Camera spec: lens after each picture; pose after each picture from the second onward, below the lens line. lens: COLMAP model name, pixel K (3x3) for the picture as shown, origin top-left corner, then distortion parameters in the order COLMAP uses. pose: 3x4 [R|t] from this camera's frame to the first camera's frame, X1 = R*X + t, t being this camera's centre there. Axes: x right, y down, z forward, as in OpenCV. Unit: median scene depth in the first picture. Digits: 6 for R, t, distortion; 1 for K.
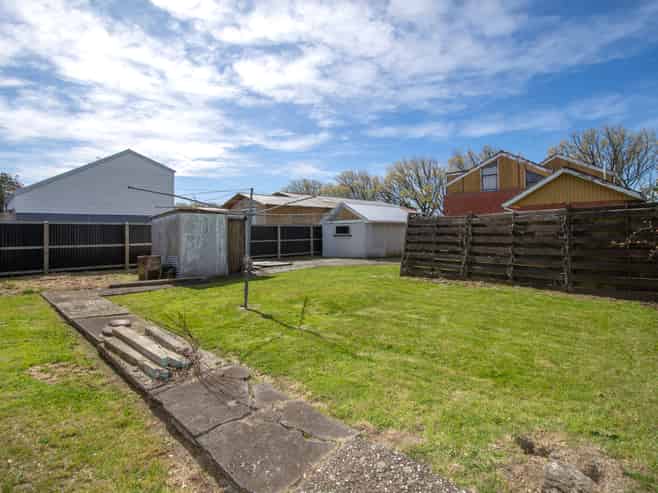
lens RADIAL K [[332.0, 0, 329.0], [0, 332.0, 246.5], [0, 0, 1]] dist [-0.000531, -0.000270]
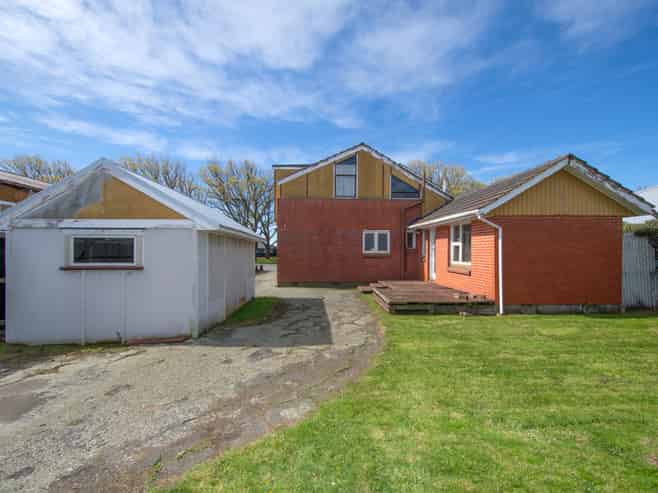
lens RADIAL K [[330.5, 0, 329.1], [0, 330.5, 282.3], [0, 0, 1]] dist [0.000844, -0.000336]
pose [[0.682902, -0.041754, 0.729316, -0.037231], [0.019119, 0.999045, 0.039294, -0.023935], [-0.730260, -0.012890, 0.683048, 0.535299]]
